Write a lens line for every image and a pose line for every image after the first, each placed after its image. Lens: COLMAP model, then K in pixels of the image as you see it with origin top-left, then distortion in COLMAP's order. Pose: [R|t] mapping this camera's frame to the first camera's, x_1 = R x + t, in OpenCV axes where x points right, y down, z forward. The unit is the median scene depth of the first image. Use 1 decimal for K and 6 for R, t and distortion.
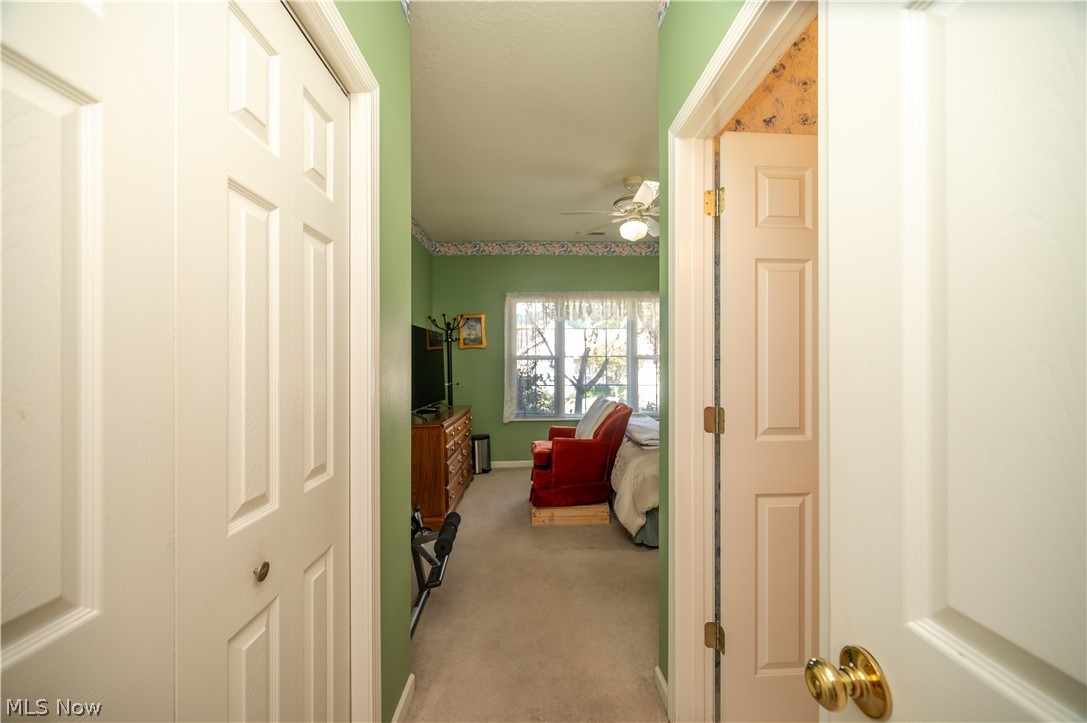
lens RADIAL K [[437.4, 0, 543.5], [0, 437.4, 361.5], [0, 0, 1]] dist [0.000335, 0.000332]
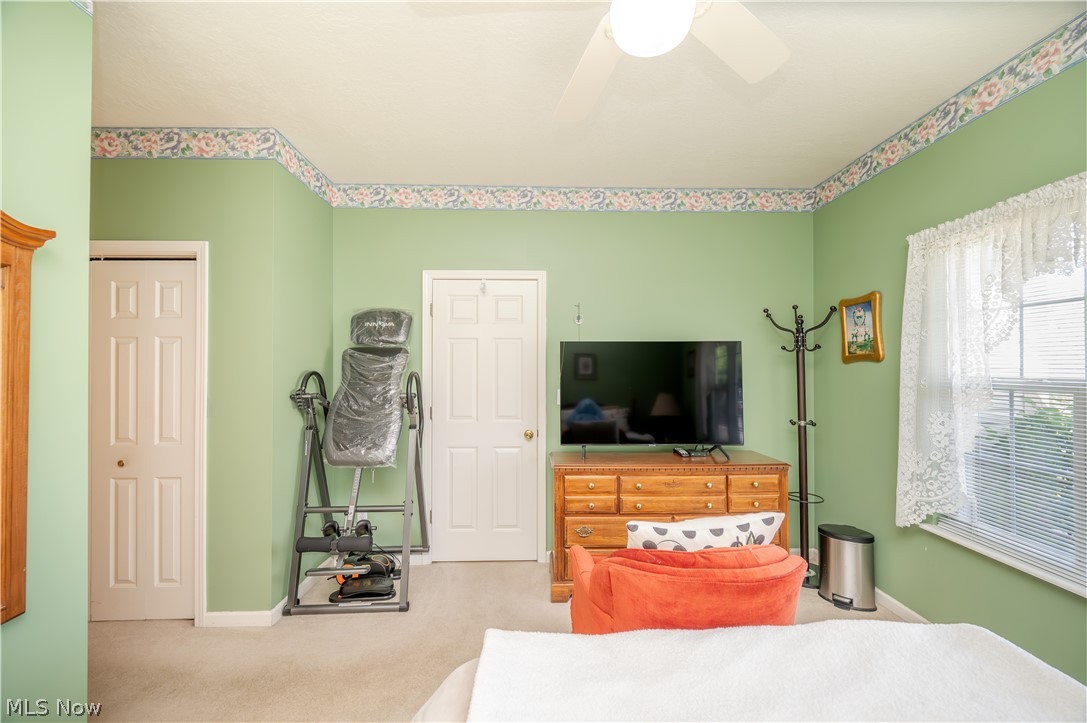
lens RADIAL K [[437.4, 0, 543.5], [0, 437.4, 361.5], [0, 0, 1]] dist [0.000335, 0.000332]
pose [[-0.015879, -0.005083, -0.999861, 0.368398], [-0.000123, 0.999987, -0.005081, -0.026594], [0.999874, 0.000042, -0.015880, 0.628808]]
